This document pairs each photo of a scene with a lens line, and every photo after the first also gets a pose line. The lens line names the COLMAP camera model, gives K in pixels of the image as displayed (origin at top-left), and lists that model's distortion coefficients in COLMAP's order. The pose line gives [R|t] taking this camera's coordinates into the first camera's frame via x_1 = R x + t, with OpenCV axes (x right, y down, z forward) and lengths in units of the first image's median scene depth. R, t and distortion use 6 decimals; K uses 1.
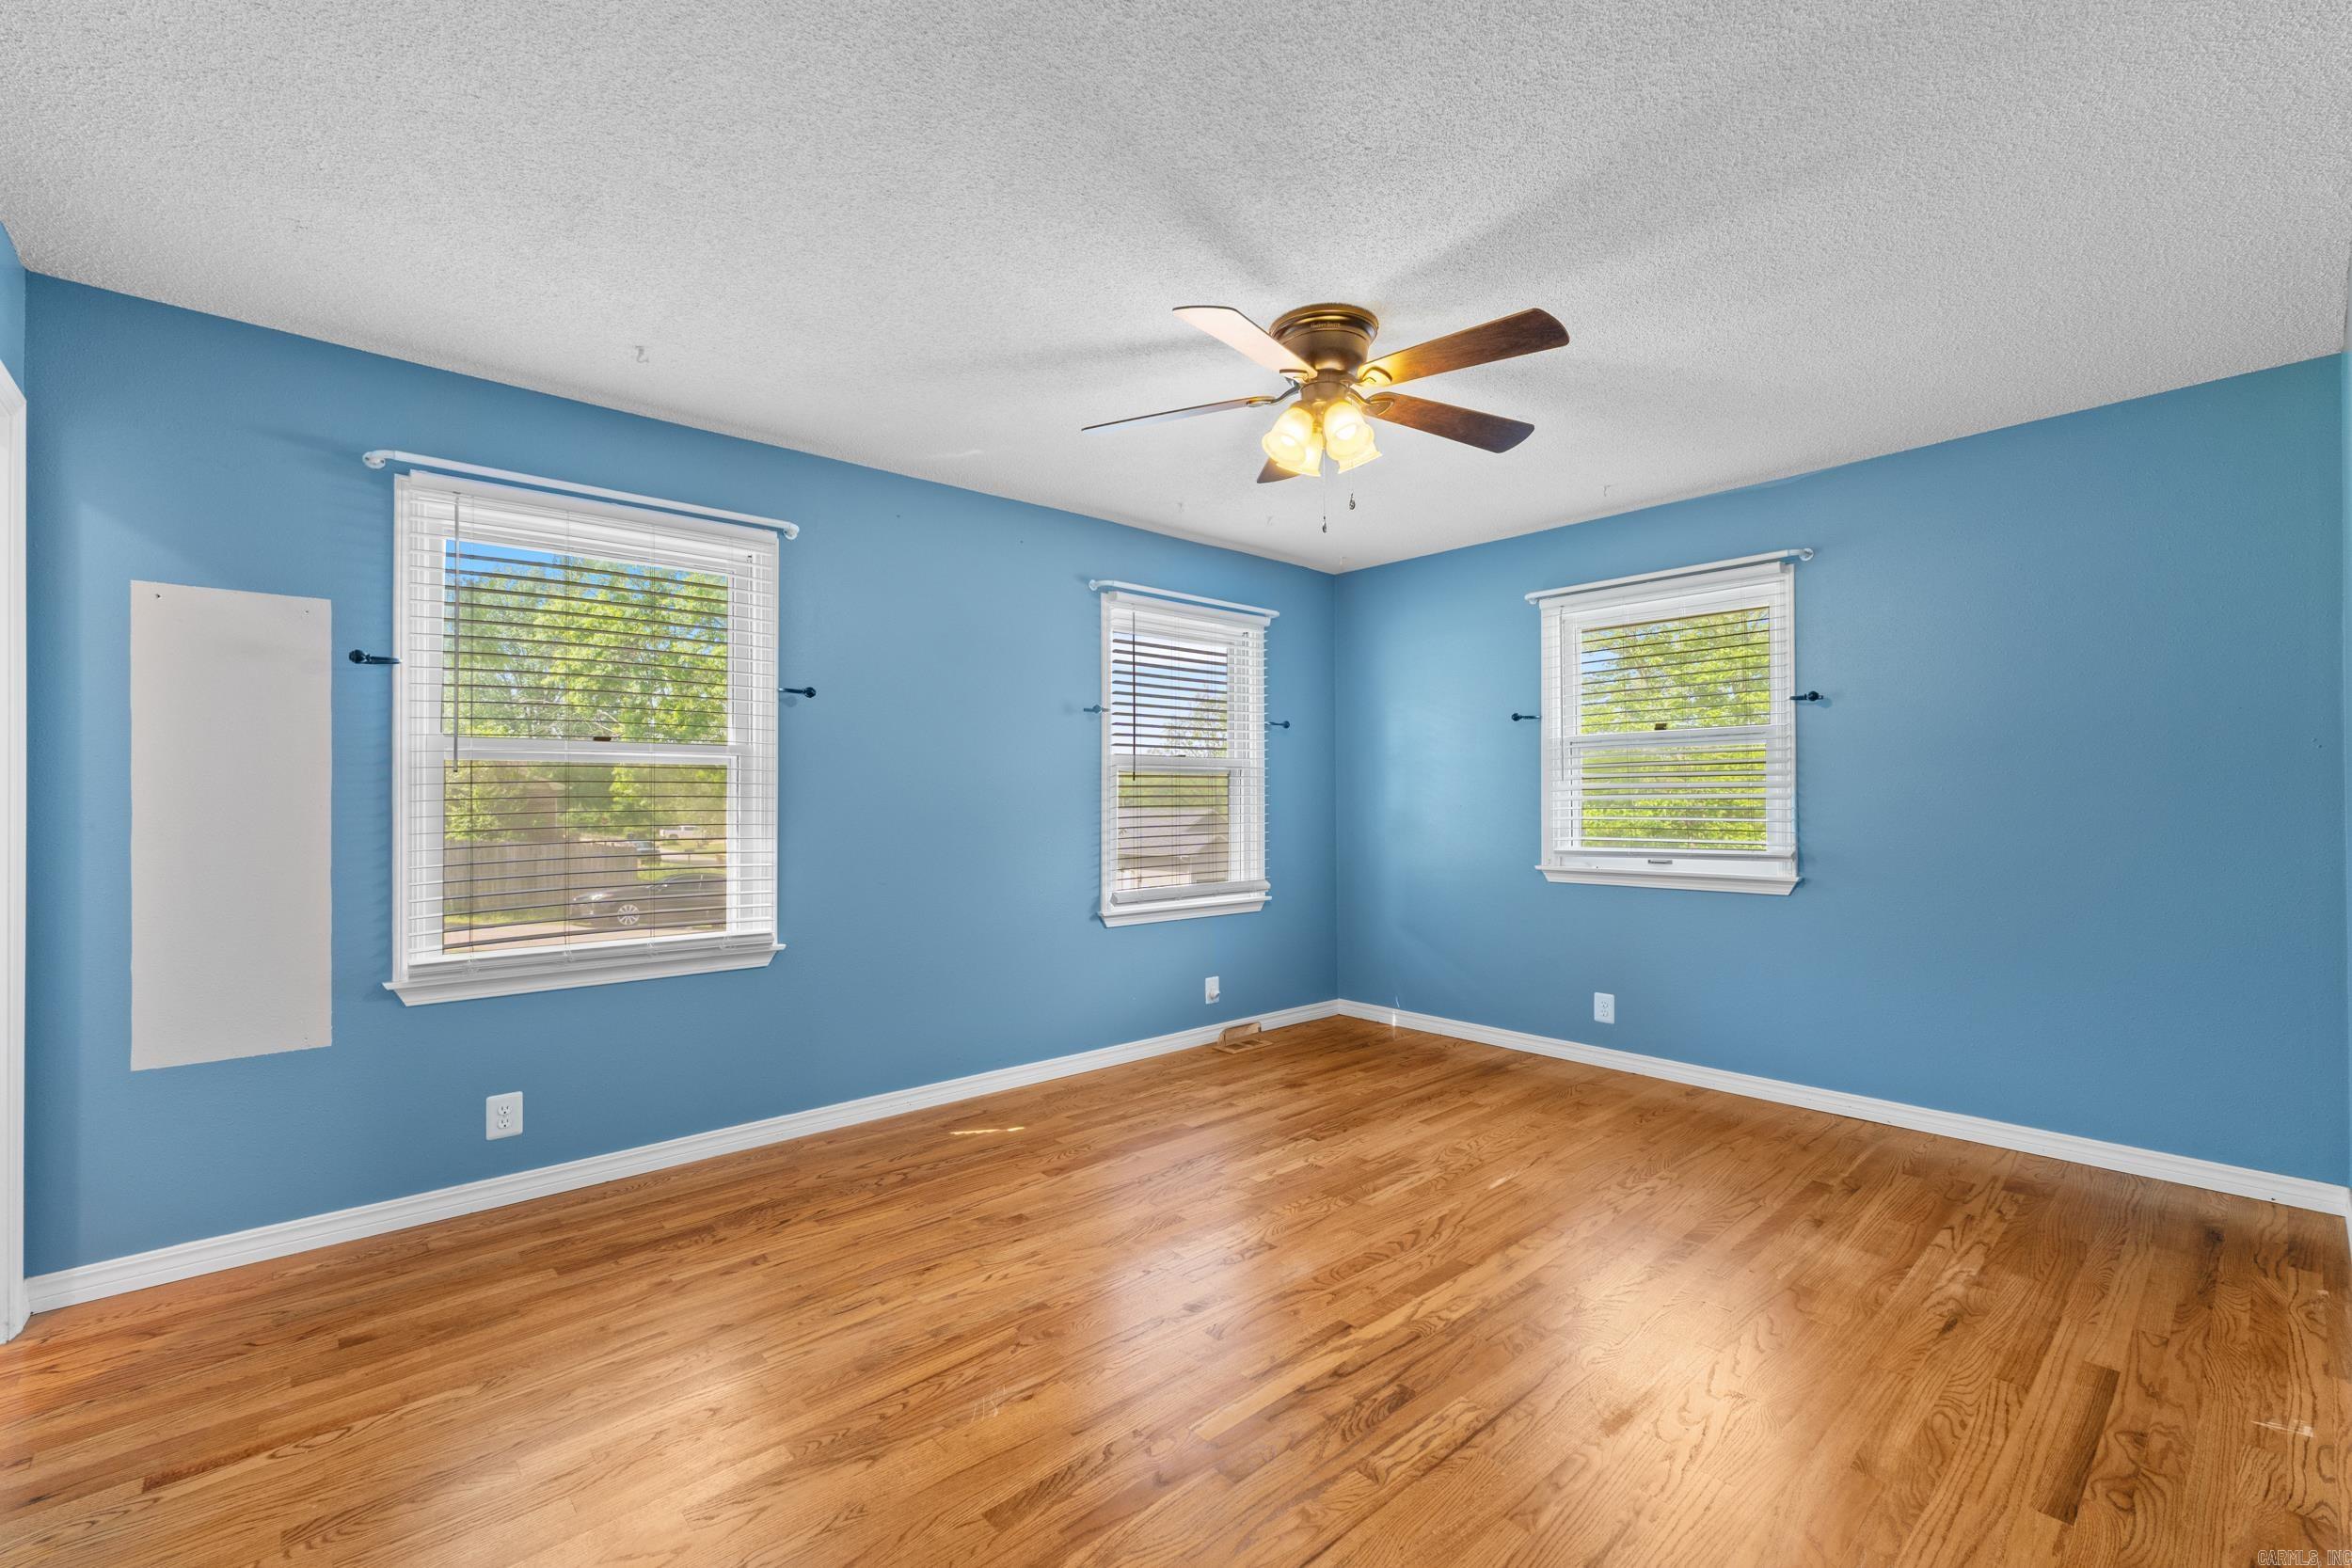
lens RADIAL K [[999.3, 0, 1180.9], [0, 999.3, 793.6], [0, 0, 1]] dist [0.001588, 0.000883]
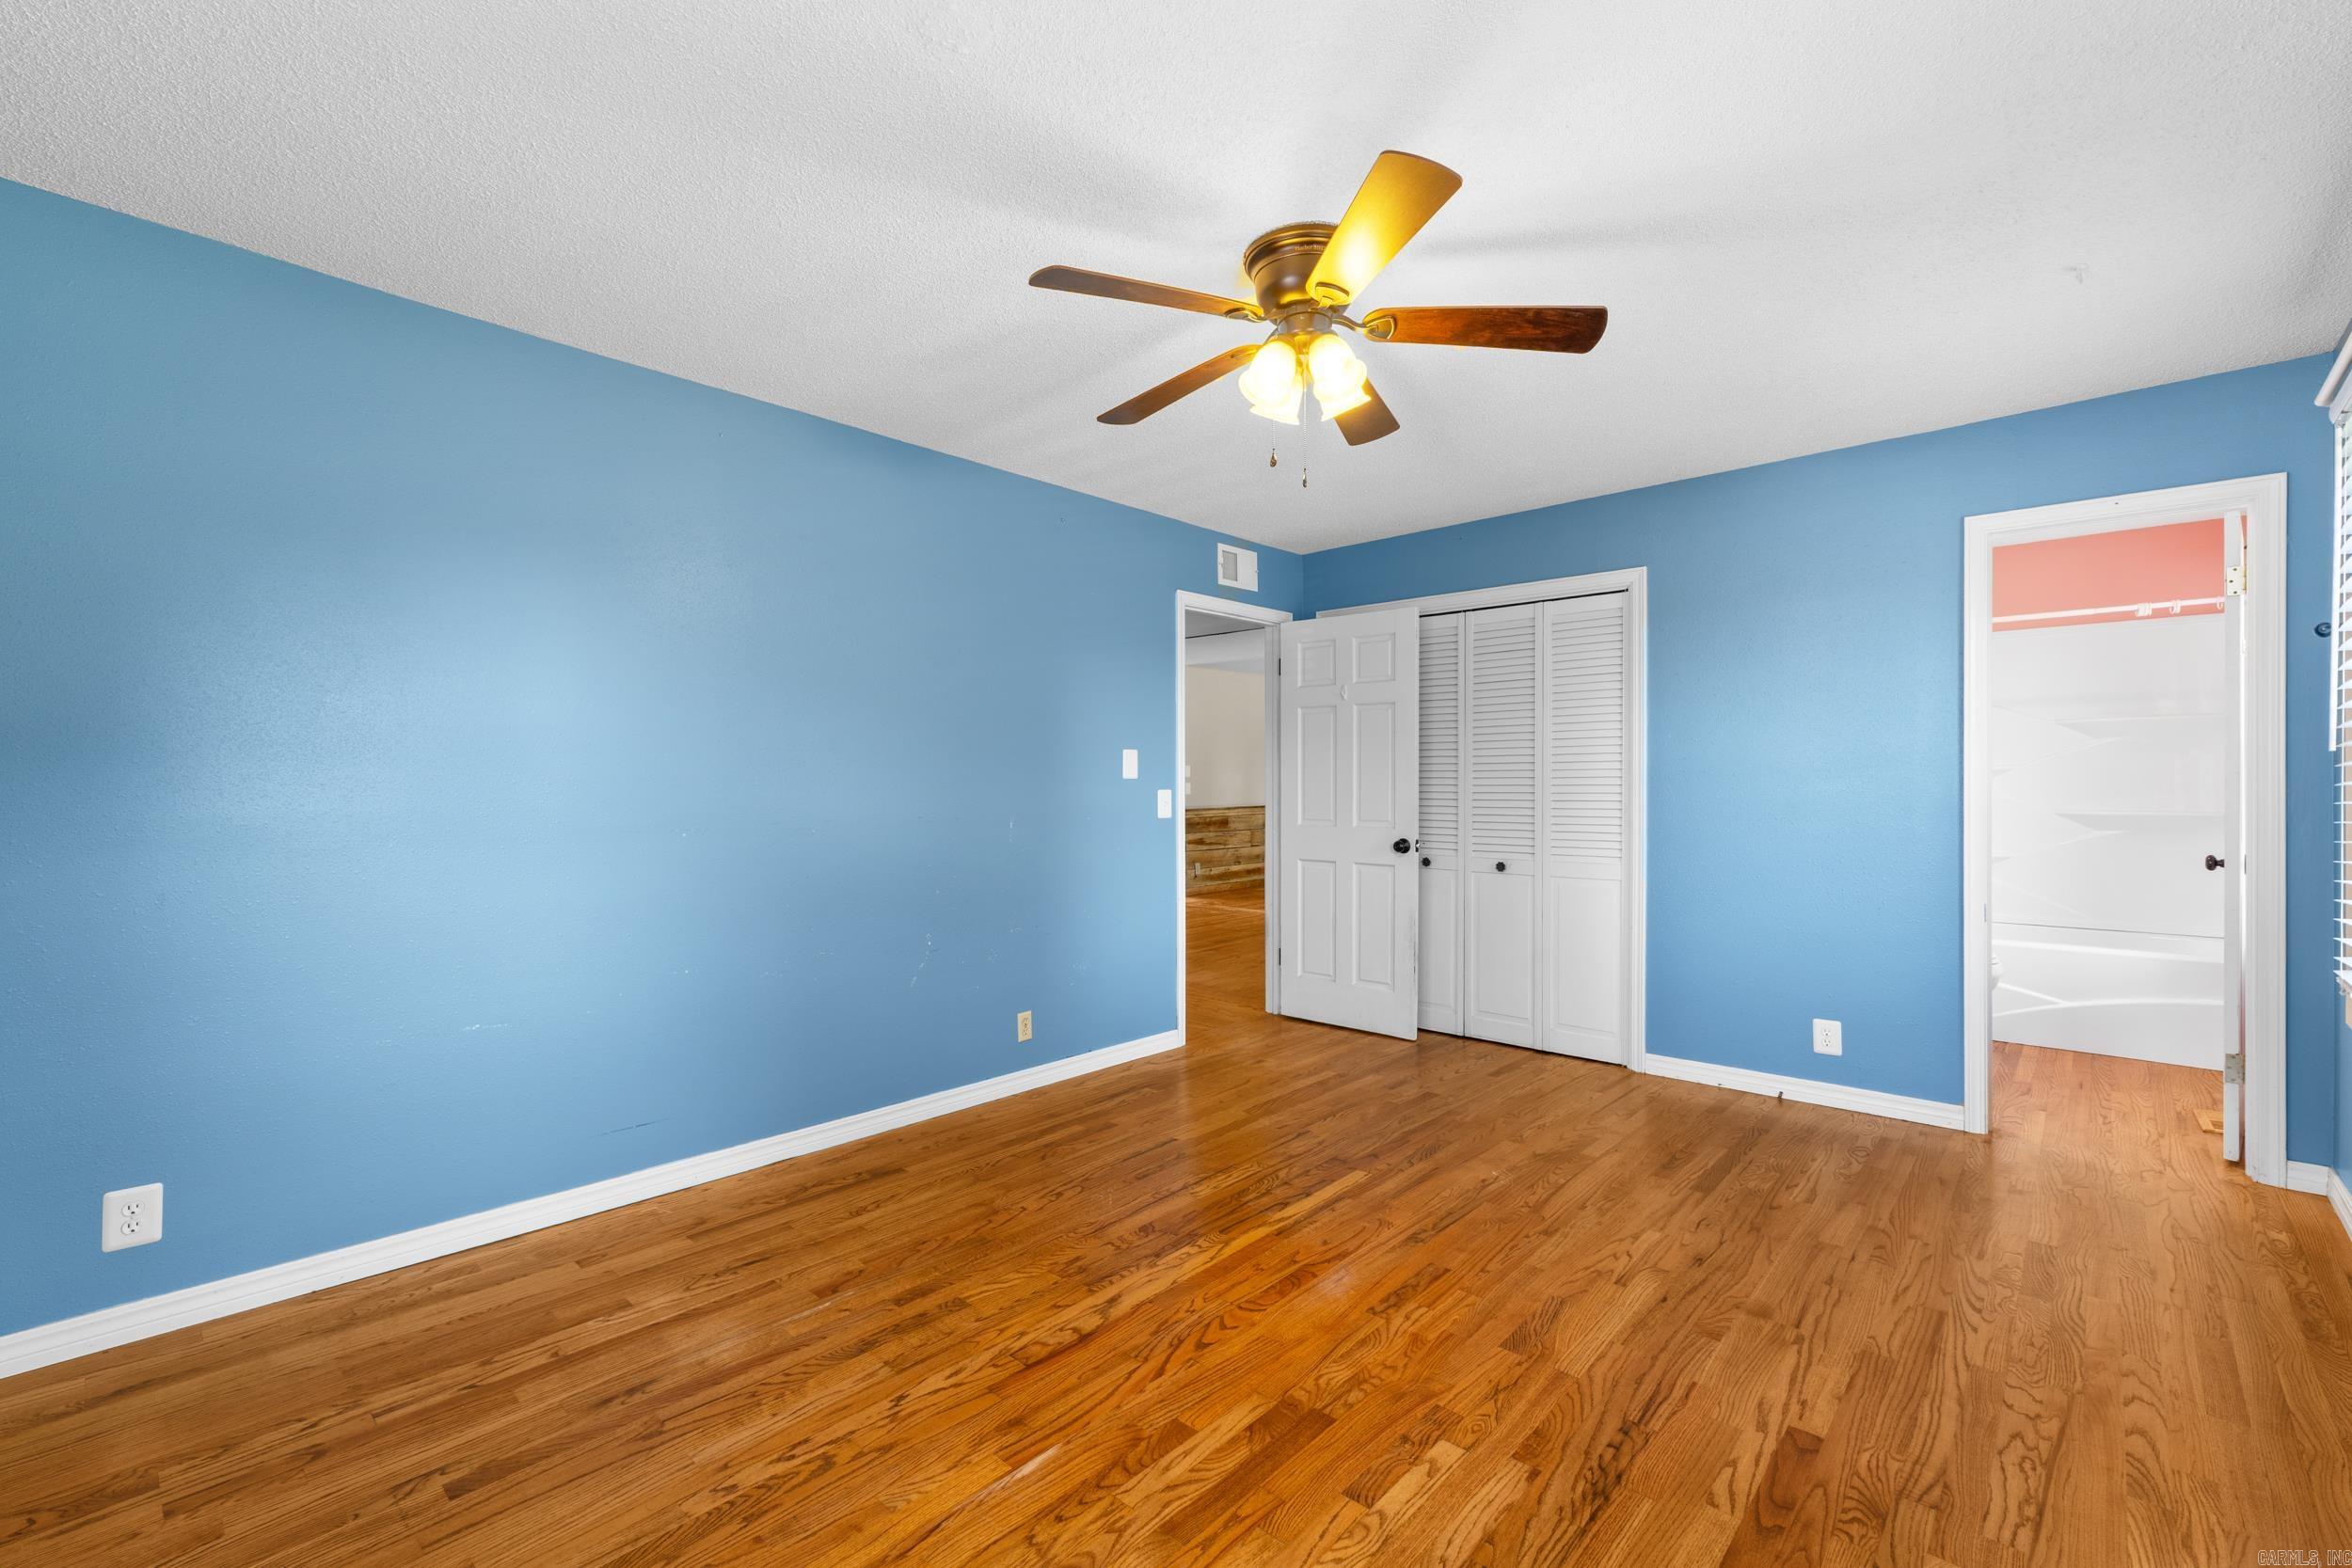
lens RADIAL K [[999.3, 0, 1169.8], [0, 999.3, 781.6], [0, 0, 1]] dist [0.001588, 0.000883]
pose [[-0.996020, 0.006461, -0.088896, 0.344240], [0.007159, 0.999946, -0.007534, 0.004510], [0.088842, -0.008141, -0.996012, 1.880914]]
